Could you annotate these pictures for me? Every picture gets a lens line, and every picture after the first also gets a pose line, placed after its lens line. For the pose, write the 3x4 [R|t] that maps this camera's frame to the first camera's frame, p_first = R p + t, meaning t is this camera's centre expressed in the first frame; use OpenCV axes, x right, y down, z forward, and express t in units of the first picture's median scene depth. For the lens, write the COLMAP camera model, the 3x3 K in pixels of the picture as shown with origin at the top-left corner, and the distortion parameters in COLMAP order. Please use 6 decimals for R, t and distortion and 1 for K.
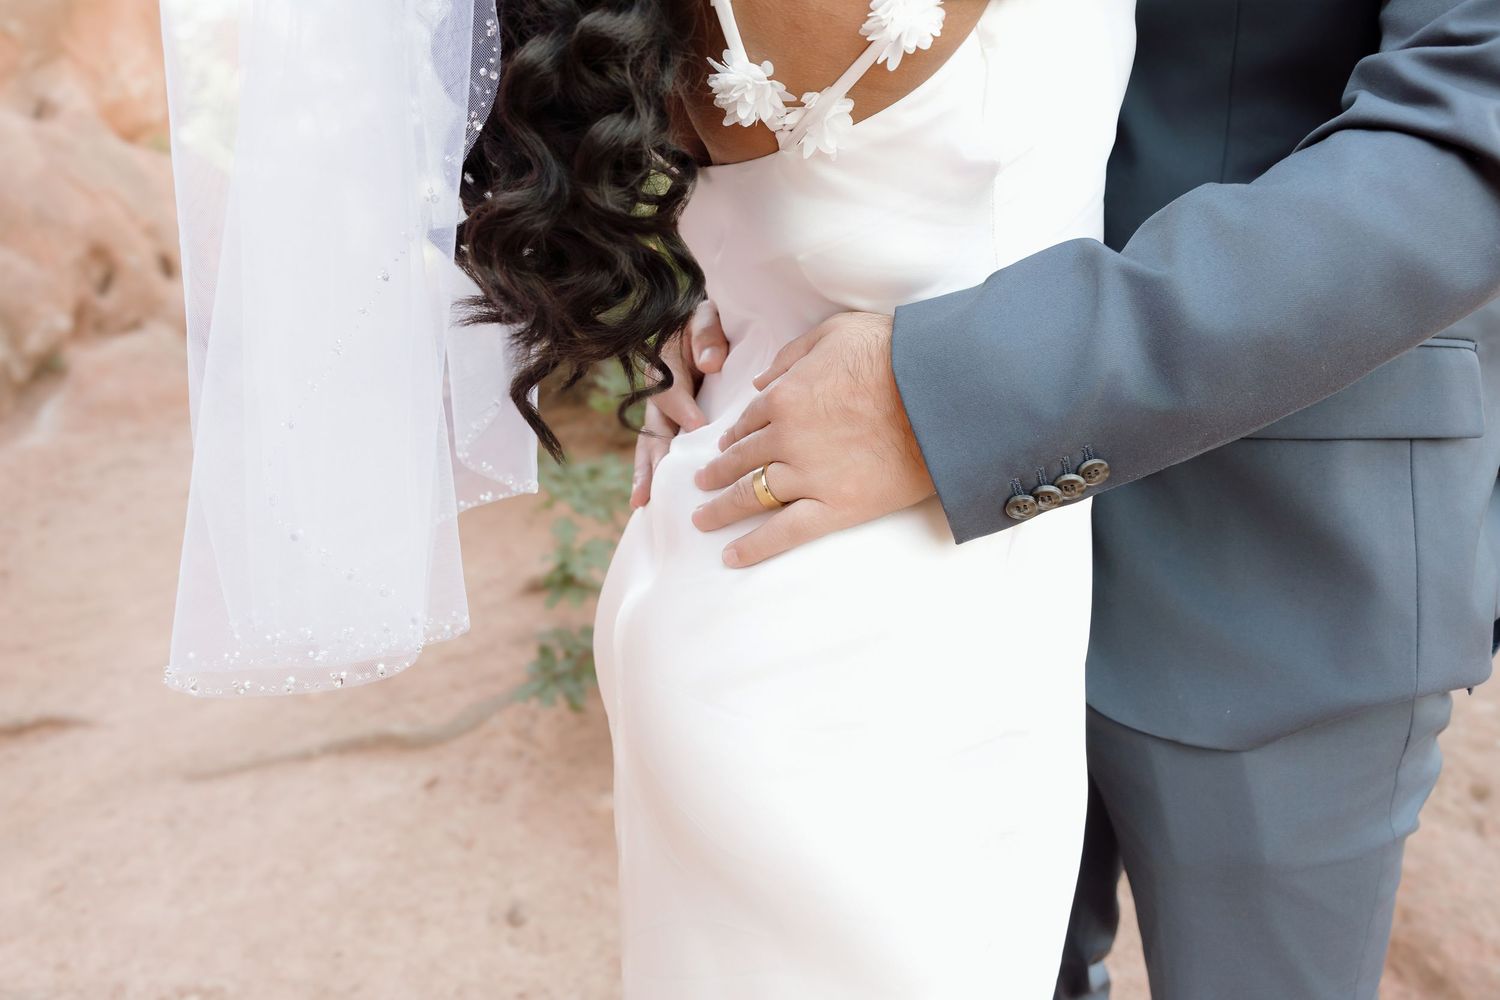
lens RADIAL K [[1236.3, 0, 749.9], [0, 1236.3, 497.6], [0, 0, 1]] dist [-0.012926, 0.045365]
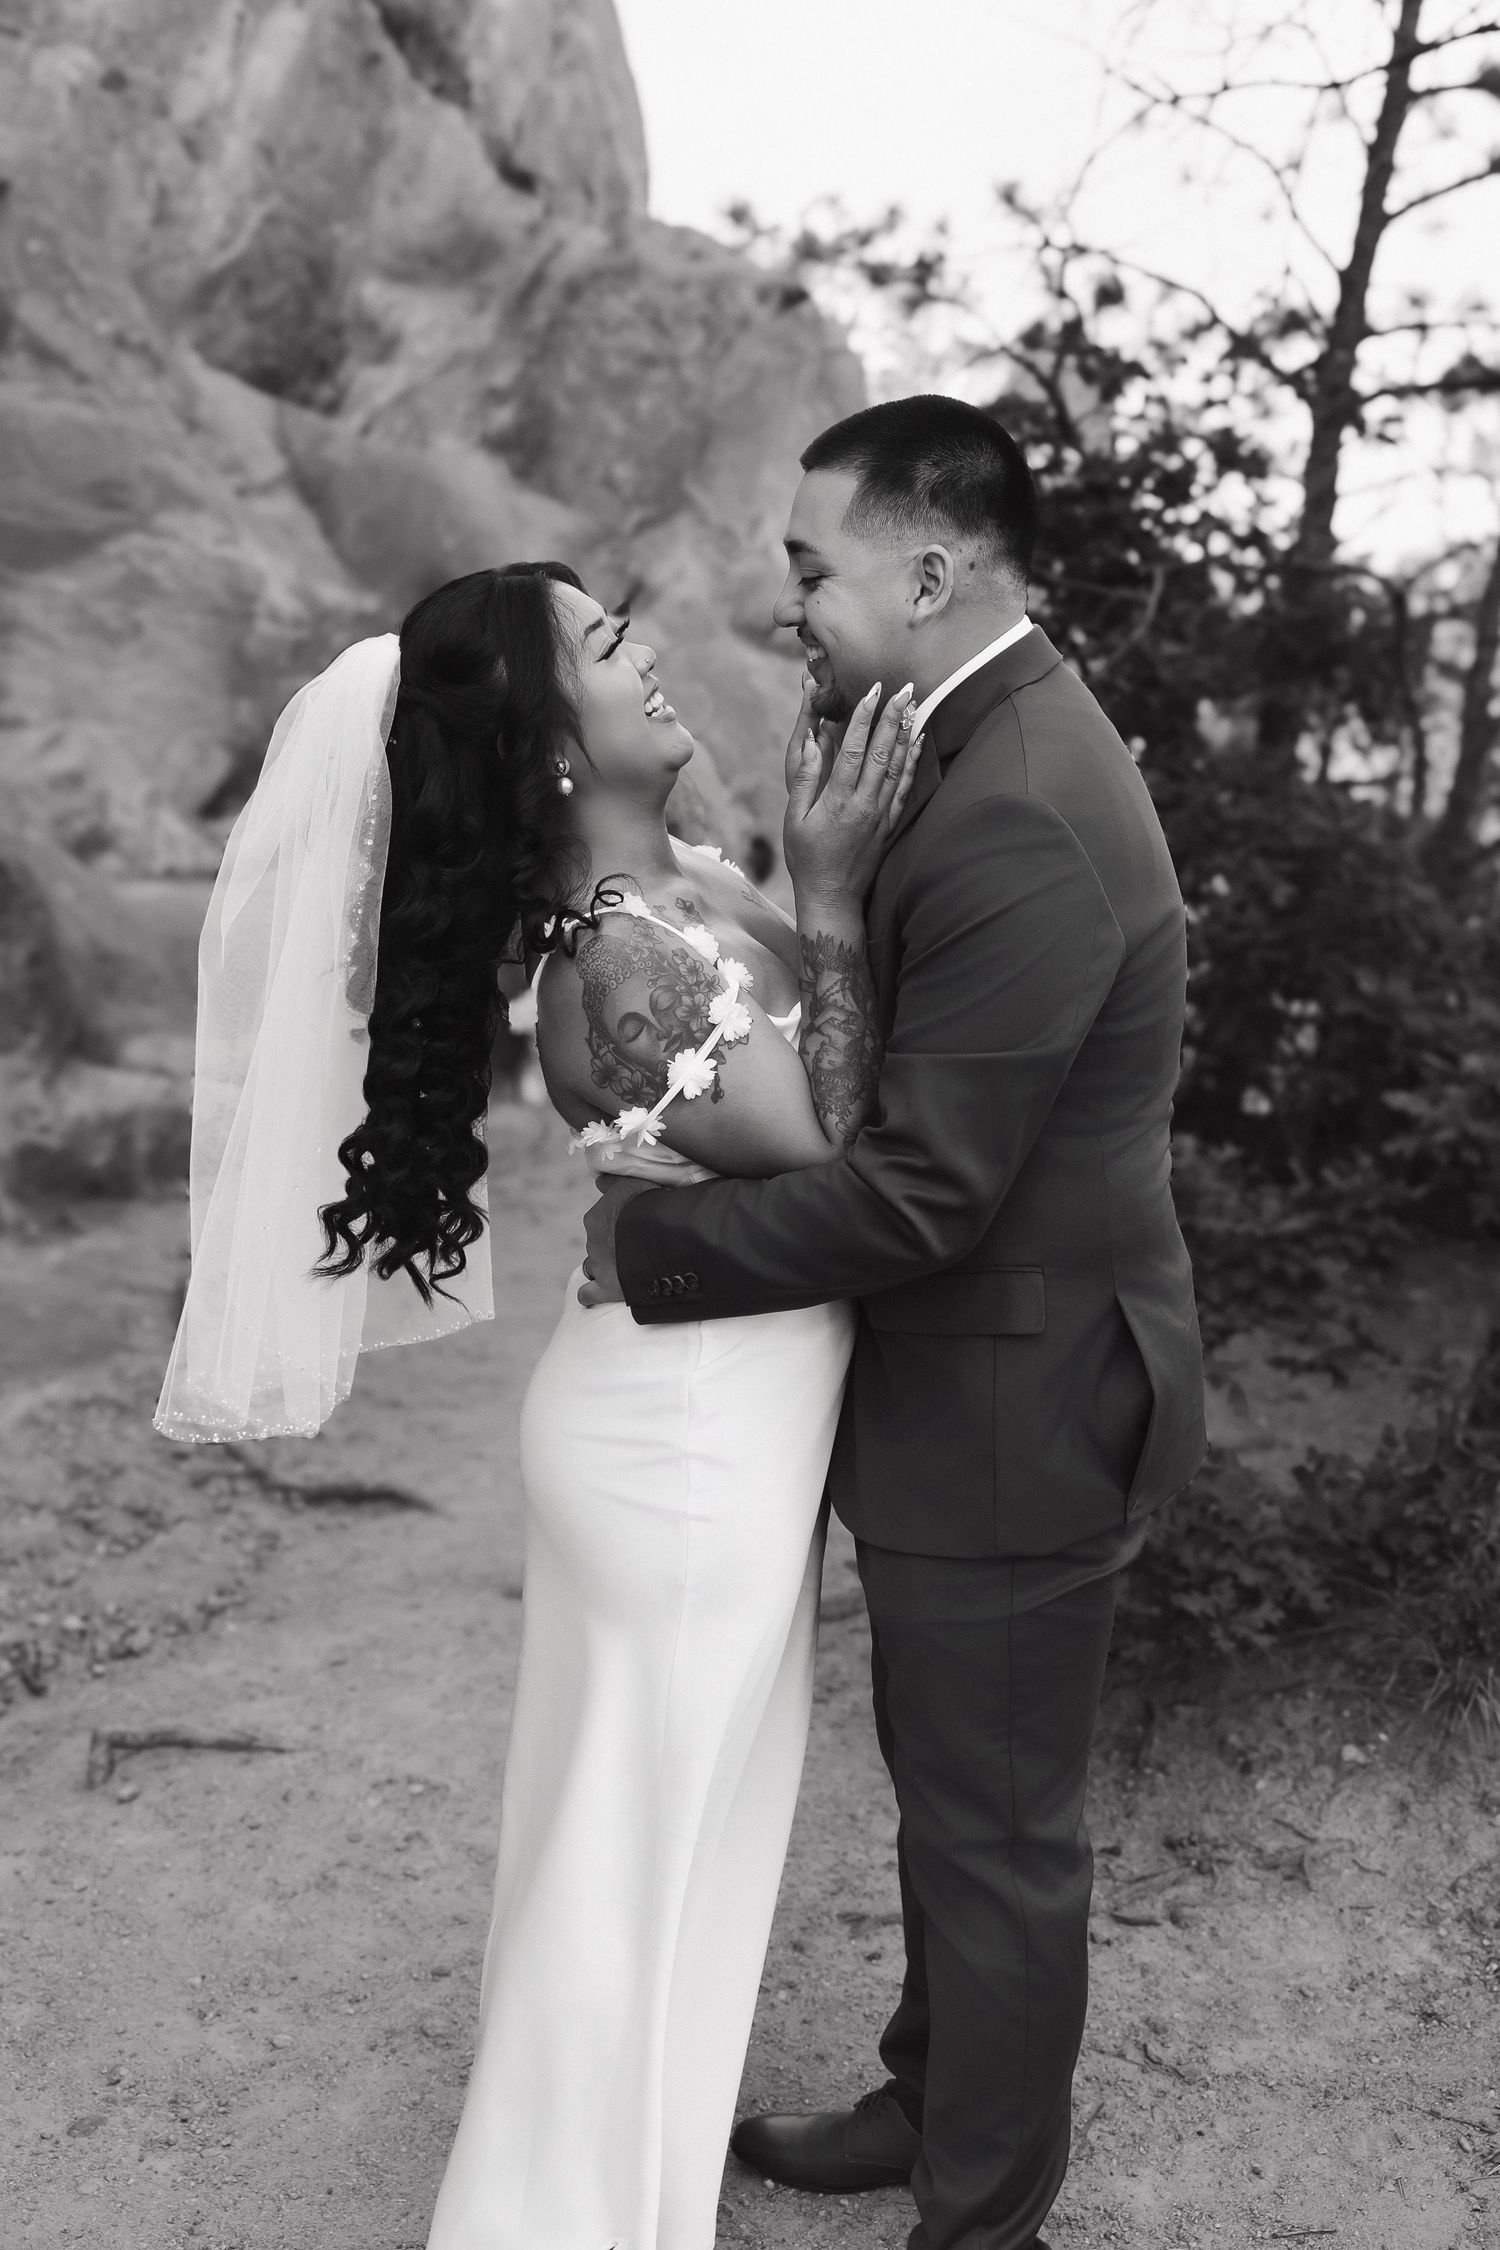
lens RADIAL K [[2657.8, 0, 702.0], [0, 2657.8, 1121.3], [0, 0, 1]] dist [-0.001362, 0.000000]
pose [[0.874532, 0.152828, -0.460258, 0.390917], [-0.189008, 0.981412, -0.033256, -0.038061], [0.446620, 0.116076, 0.887162, -0.492496]]
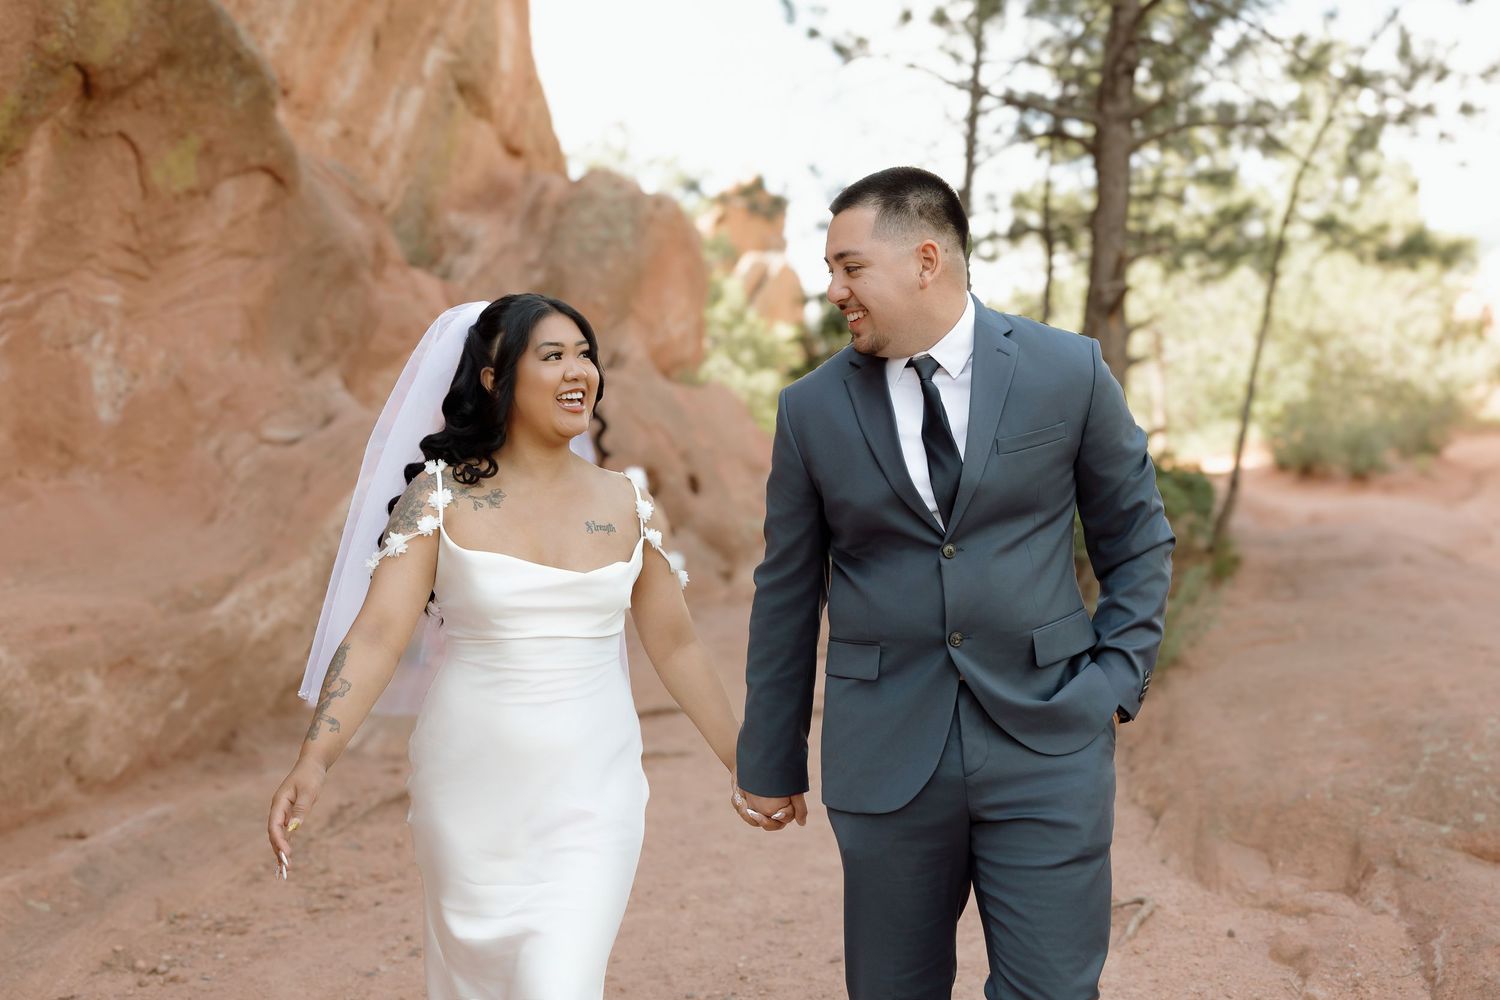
lens RADIAL K [[1771.9, 0, 748.4], [0, 1771.9, 500.7], [0, 0, 1]] dist [-0.001362, 0.000000]
pose [[0.932836, 0.010026, -0.360163, 0.615167], [-0.070795, 0.985227, -0.155935, 0.291823], [0.353279, 0.170959, 0.919765, -1.768269]]
